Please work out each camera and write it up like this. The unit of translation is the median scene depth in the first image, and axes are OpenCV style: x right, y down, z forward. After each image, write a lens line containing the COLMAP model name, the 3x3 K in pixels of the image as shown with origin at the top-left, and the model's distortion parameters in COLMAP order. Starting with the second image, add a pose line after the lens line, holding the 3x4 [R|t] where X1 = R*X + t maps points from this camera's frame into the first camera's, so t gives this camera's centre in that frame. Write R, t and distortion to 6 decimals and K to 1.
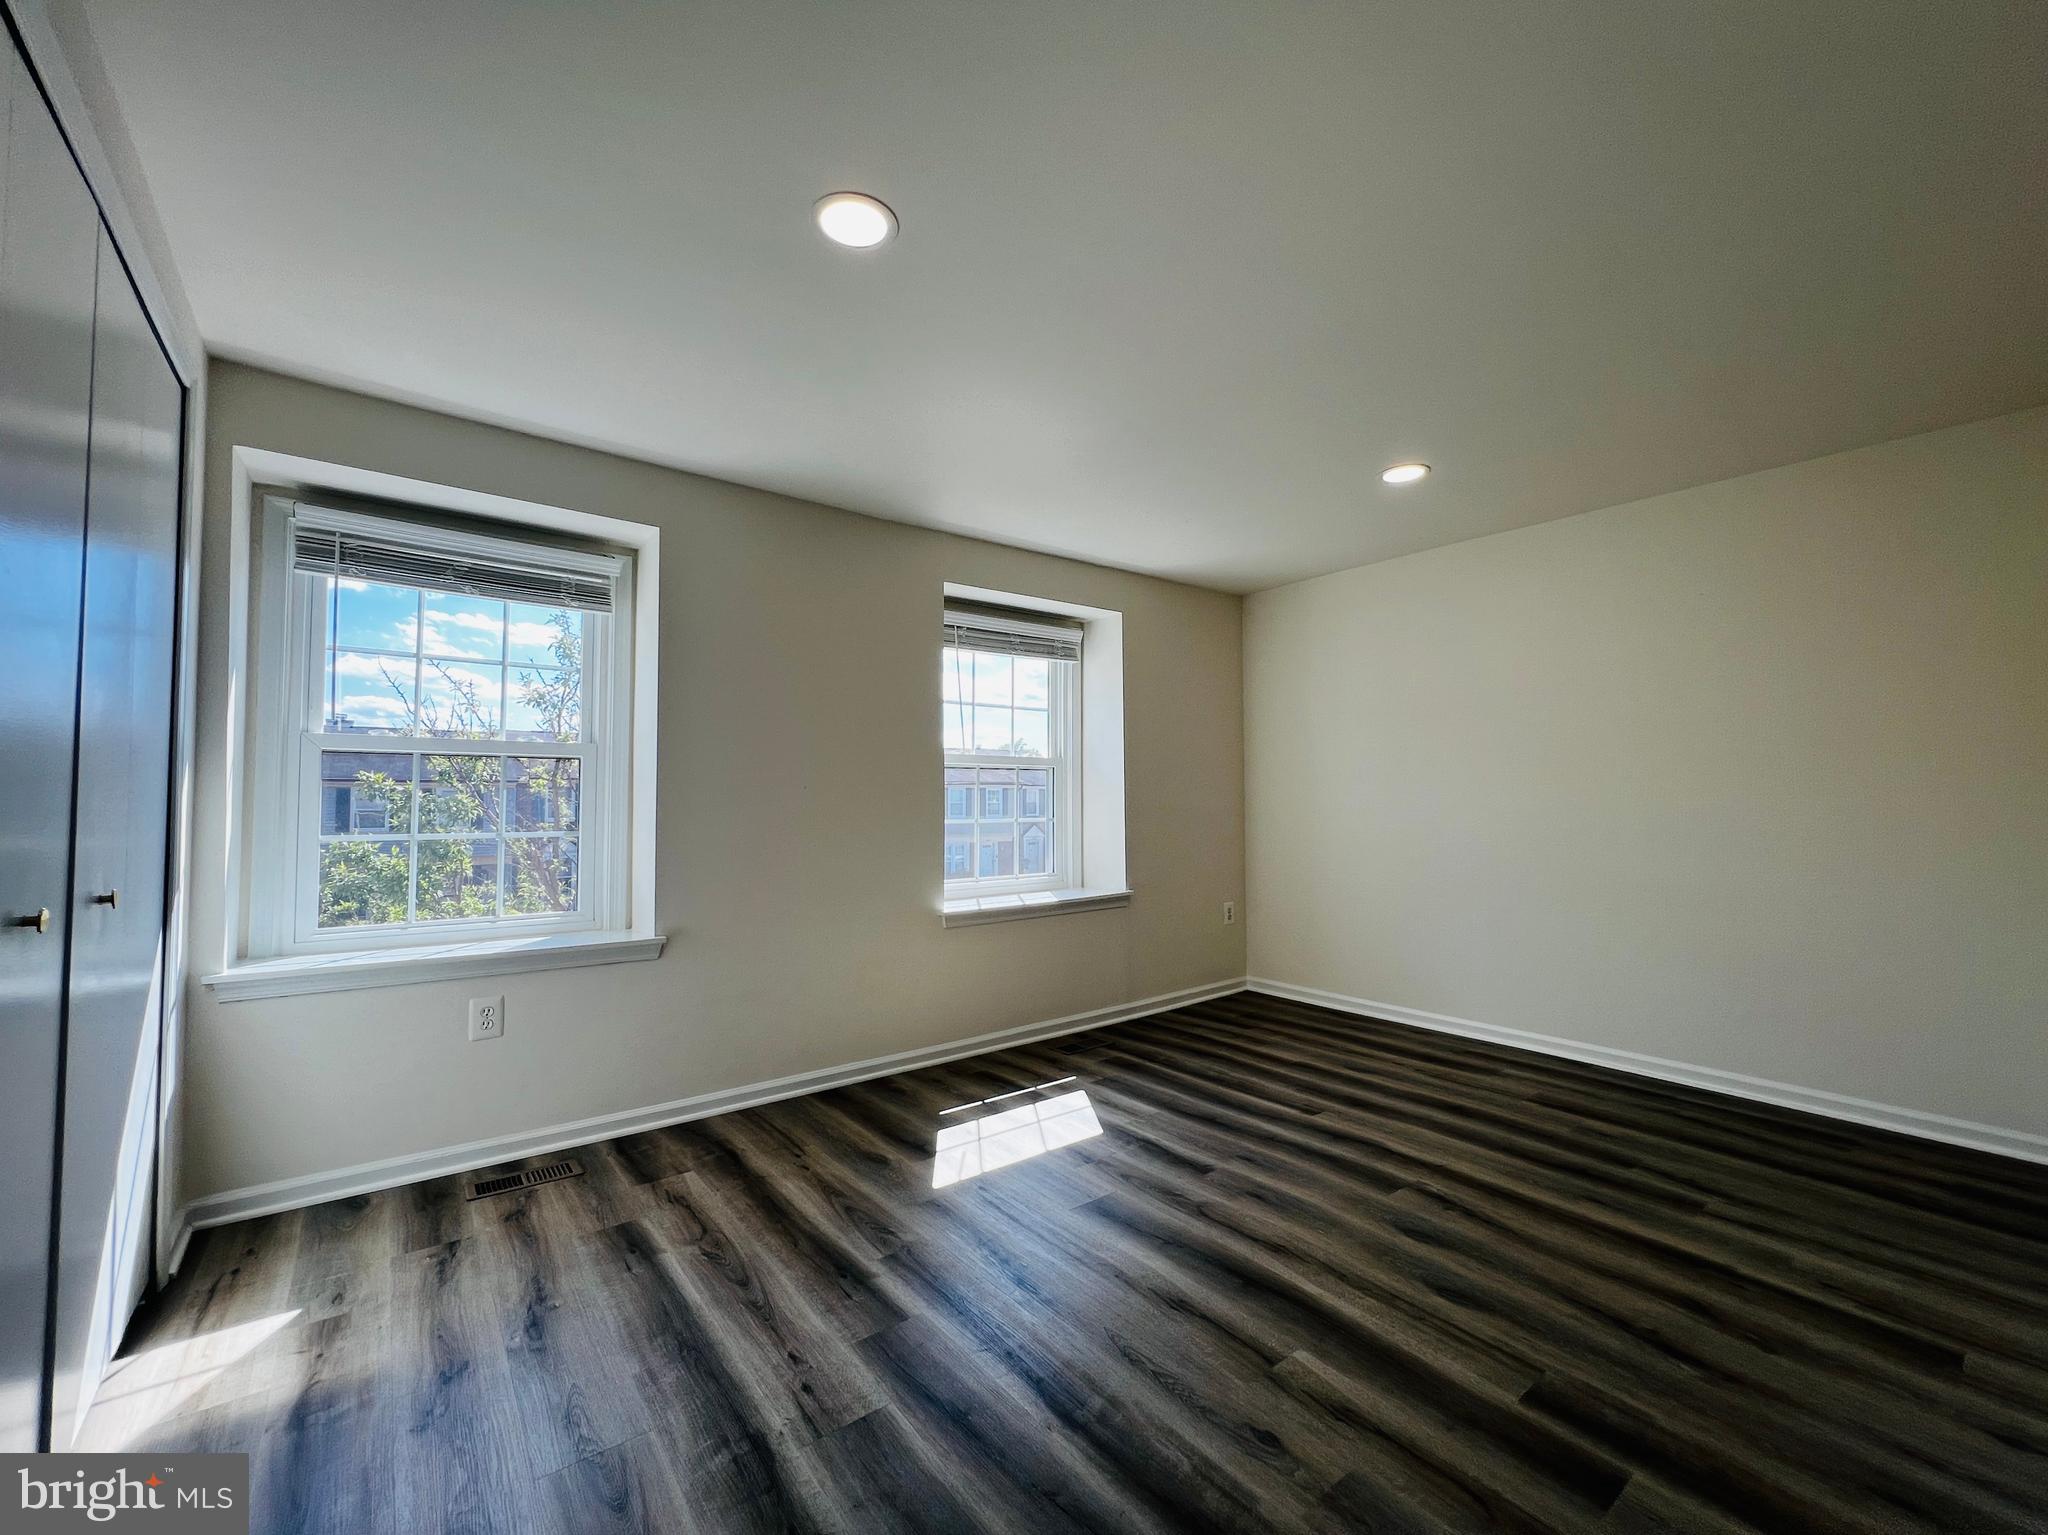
lens RADIAL K [[834.1, 0, 1024.0], [0, 834.1, 767.5], [0, 0, 1]] dist [0.001032, 0.000303]
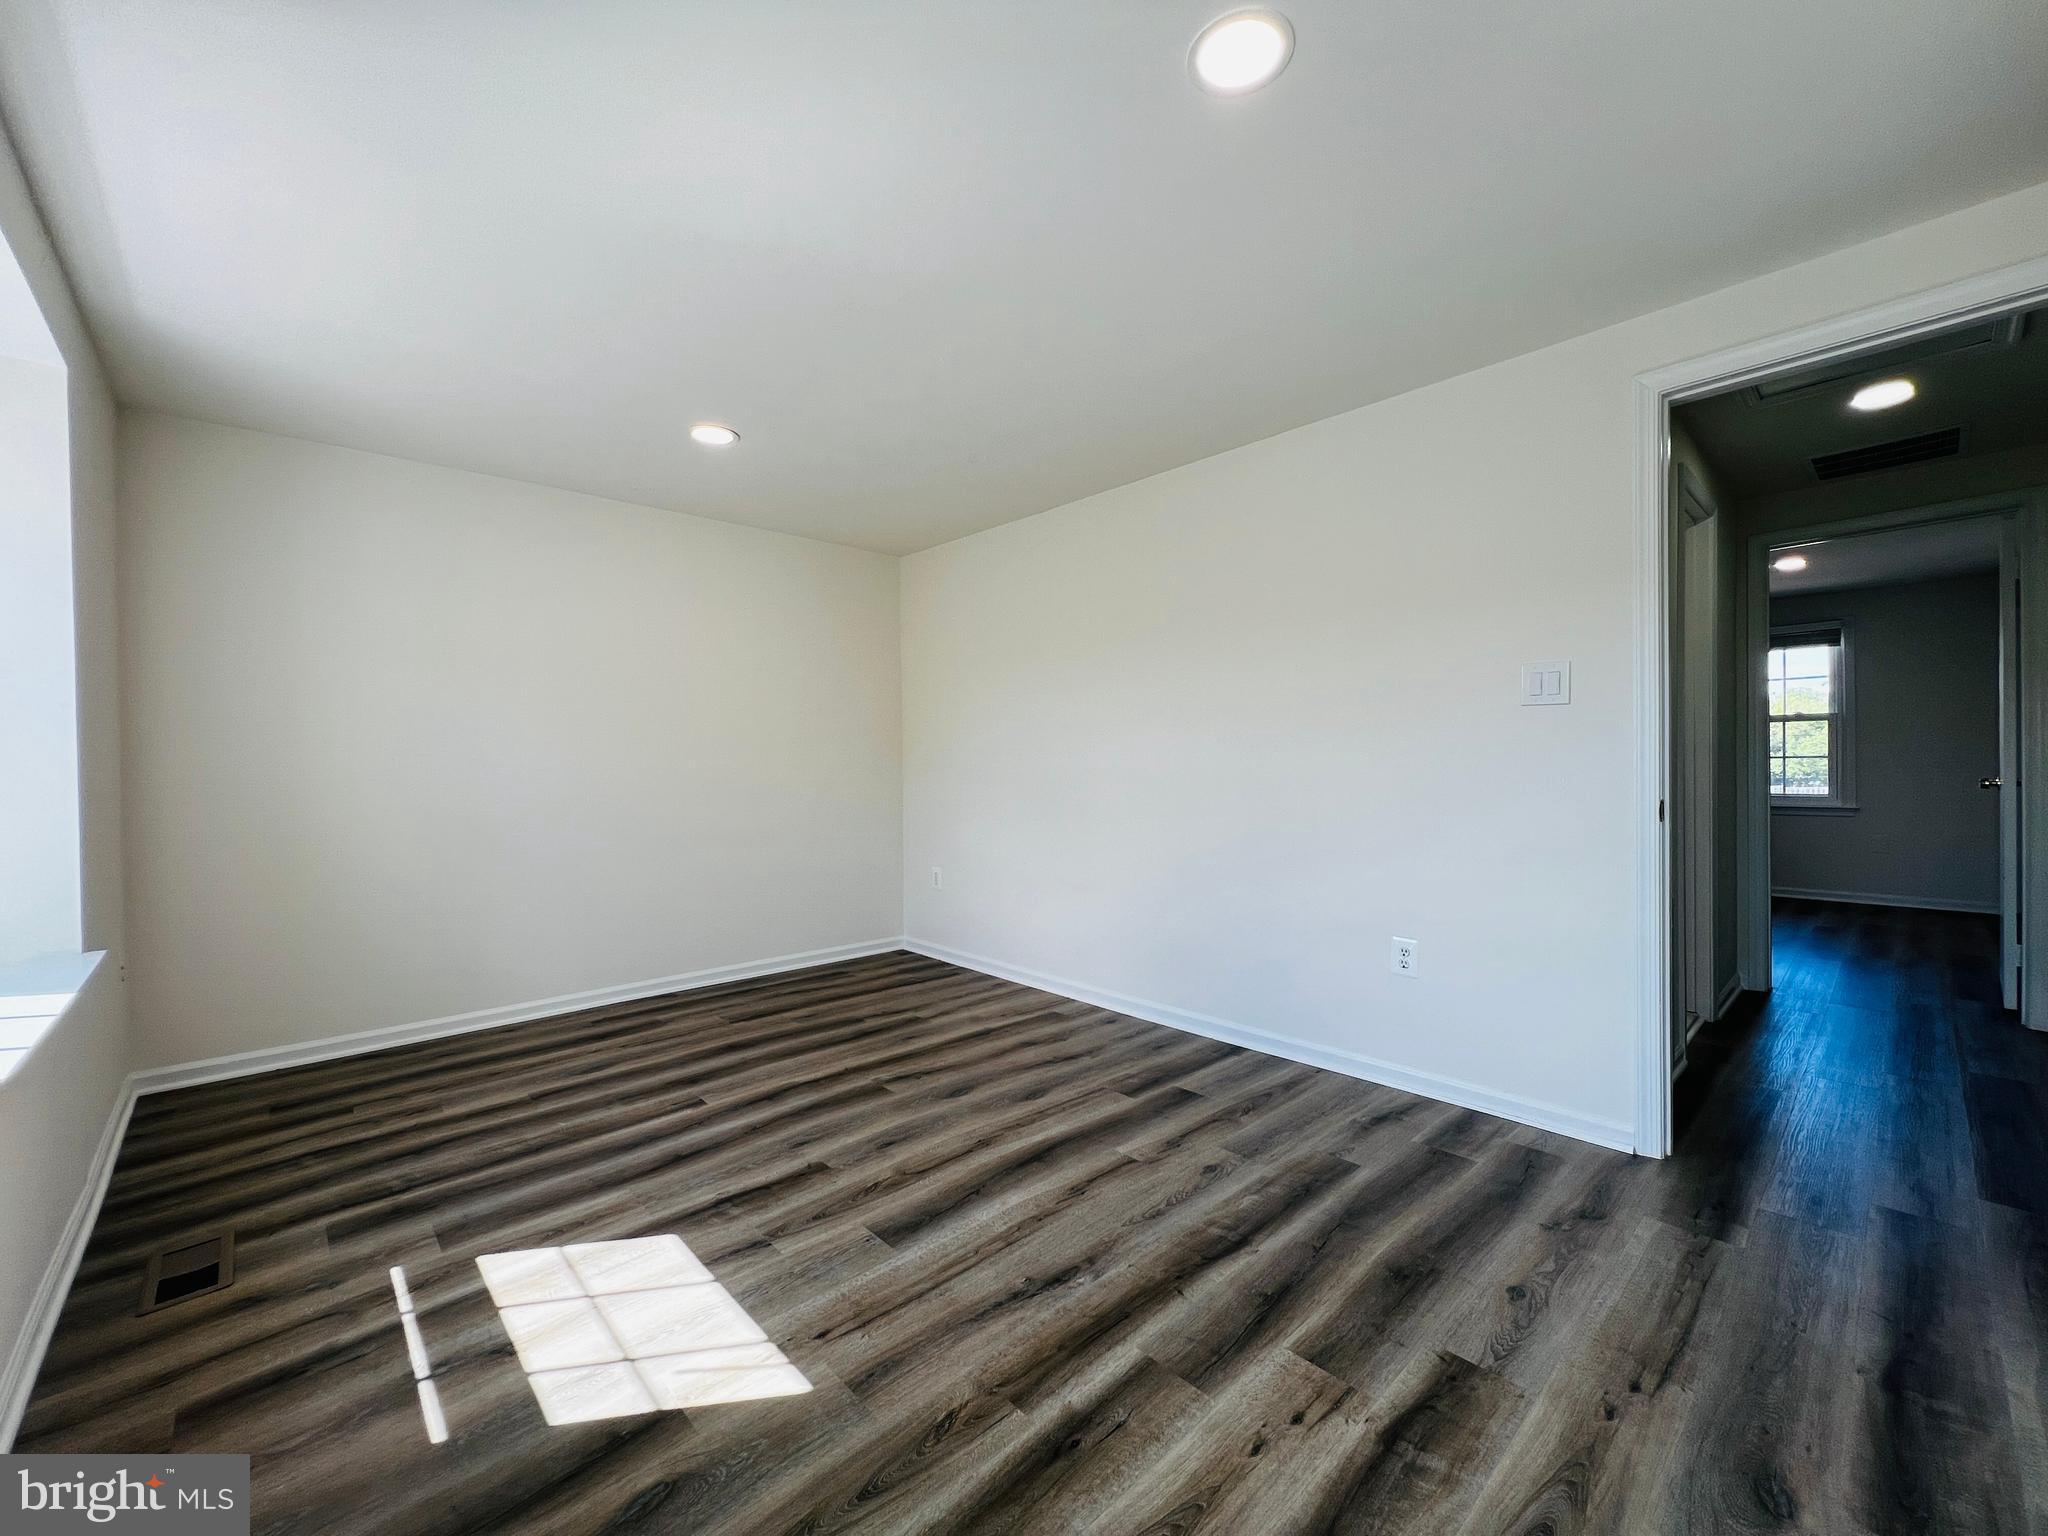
lens RADIAL K [[821.4, 0, 1024.2], [0, 821.4, 771.0], [0, 0, 1]] dist [-0.001042, -0.000358]
pose [[-0.089533, -0.005727, 0.995967, -0.638051], [-0.027497, 0.999617, 0.003277, 0.041612], [-0.995604, -0.027092, -0.089656, 0.810964]]
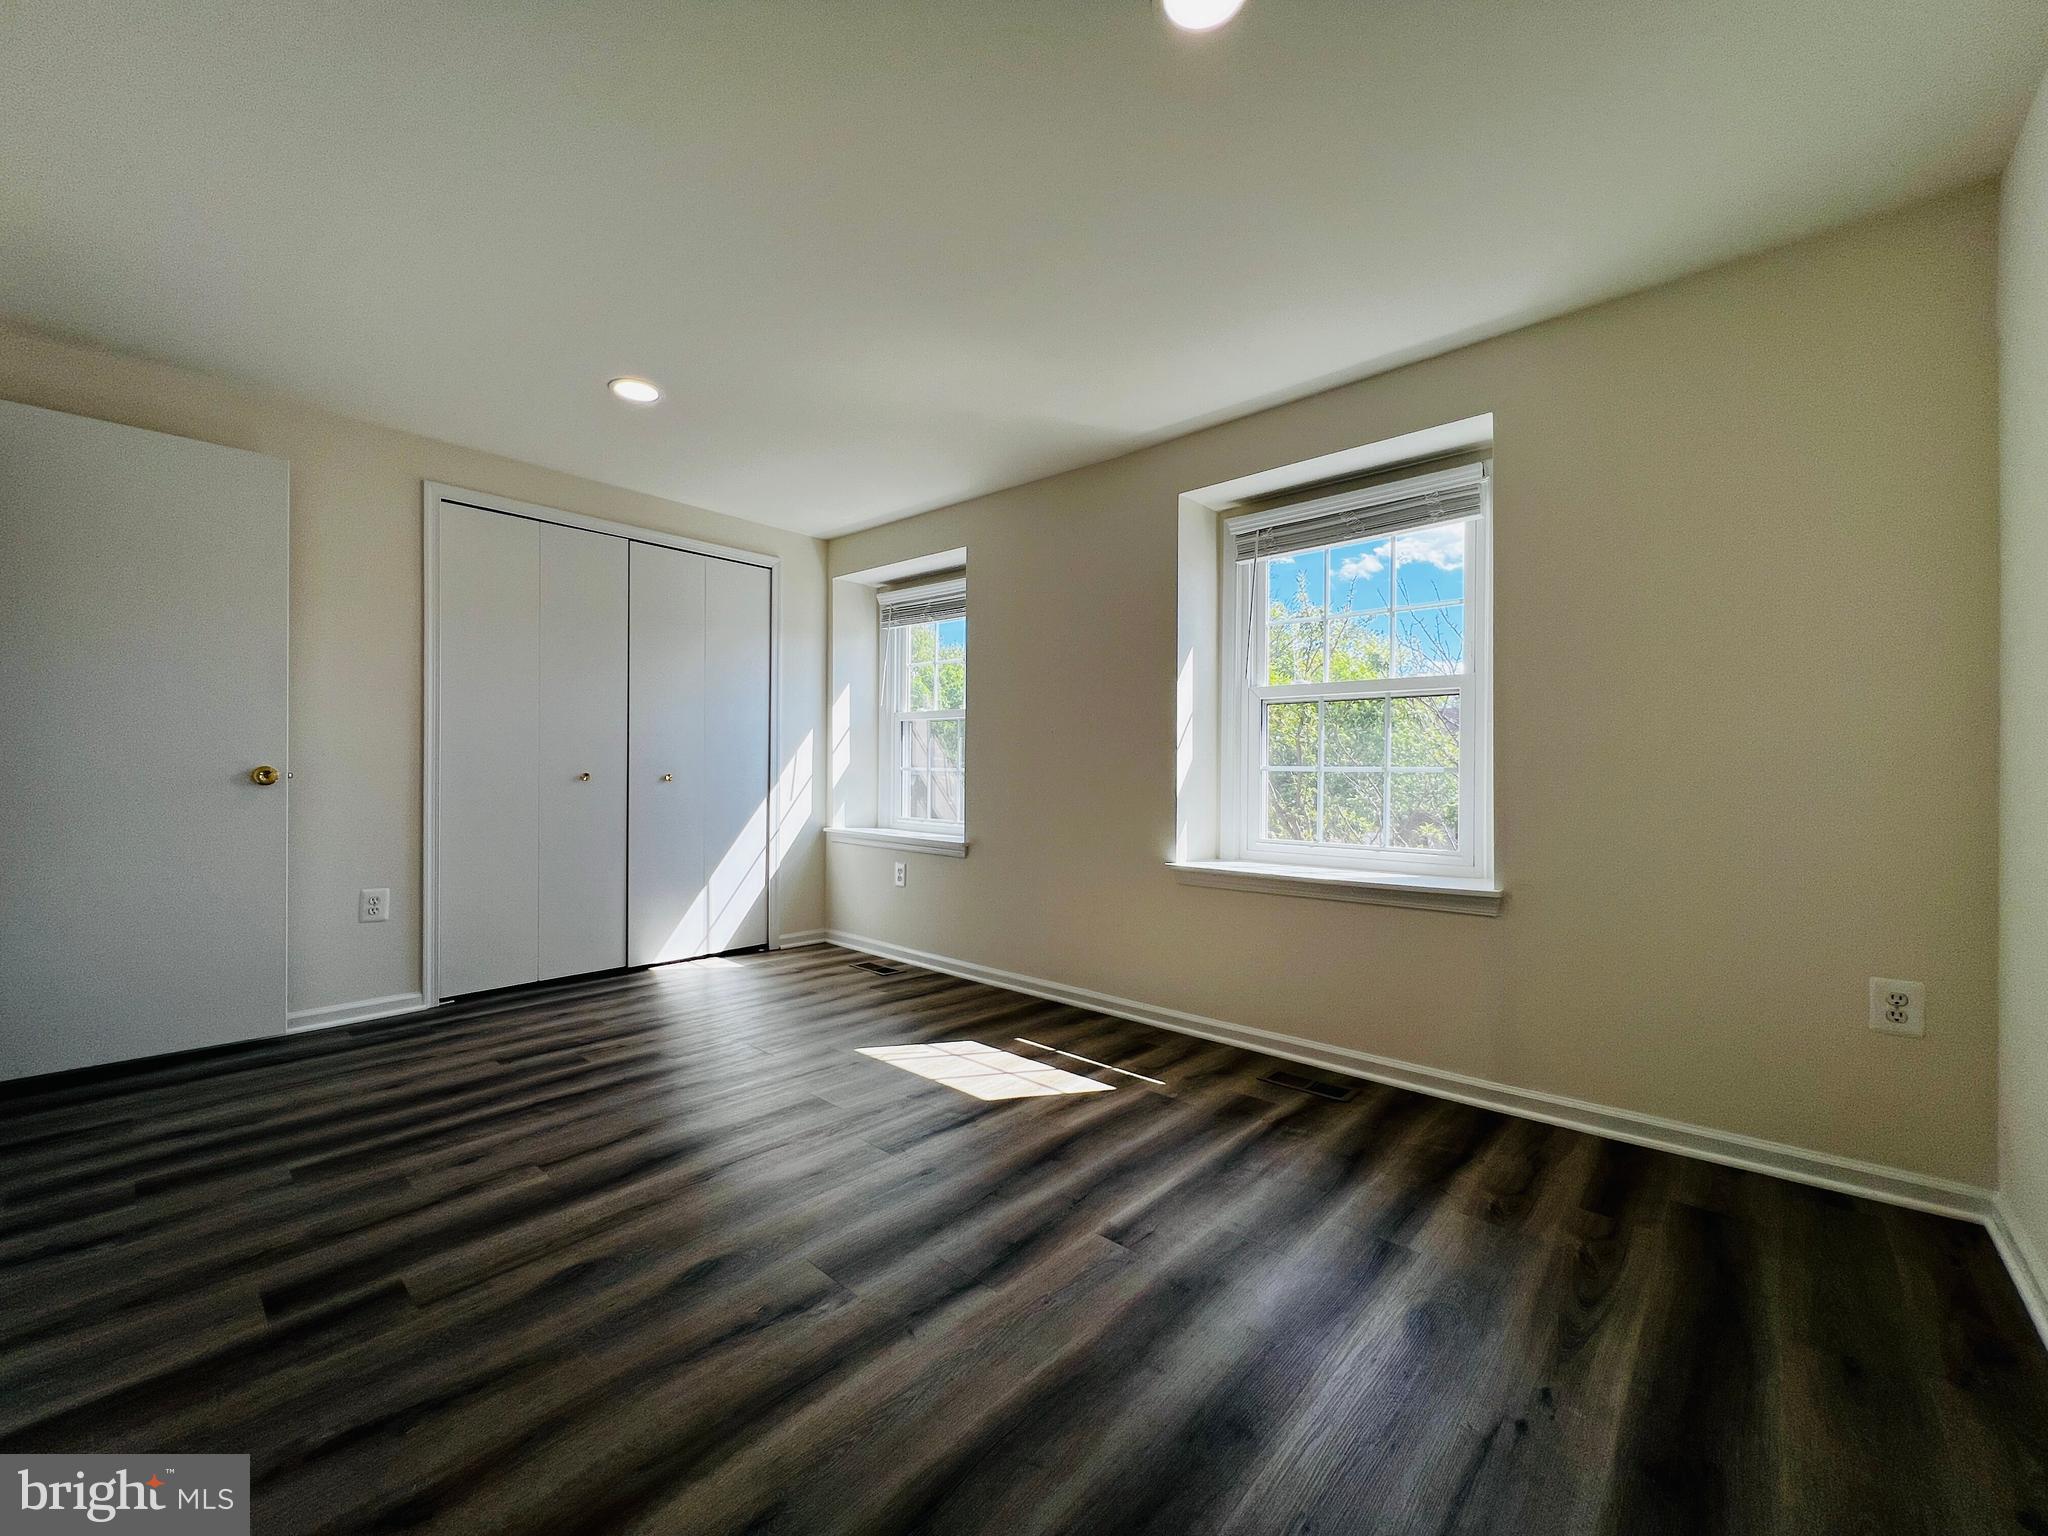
lens RADIAL K [[821.4, 0, 1024.2], [0, 821.4, 771.0], [0, 0, 1]] dist [-0.001042, -0.000358]
pose [[0.180290, 0.003875, -0.983606, 1.005582], [0.029977, 0.999506, 0.009432, 0.079853], [0.983157, -0.031186, 0.180085, 0.926182]]
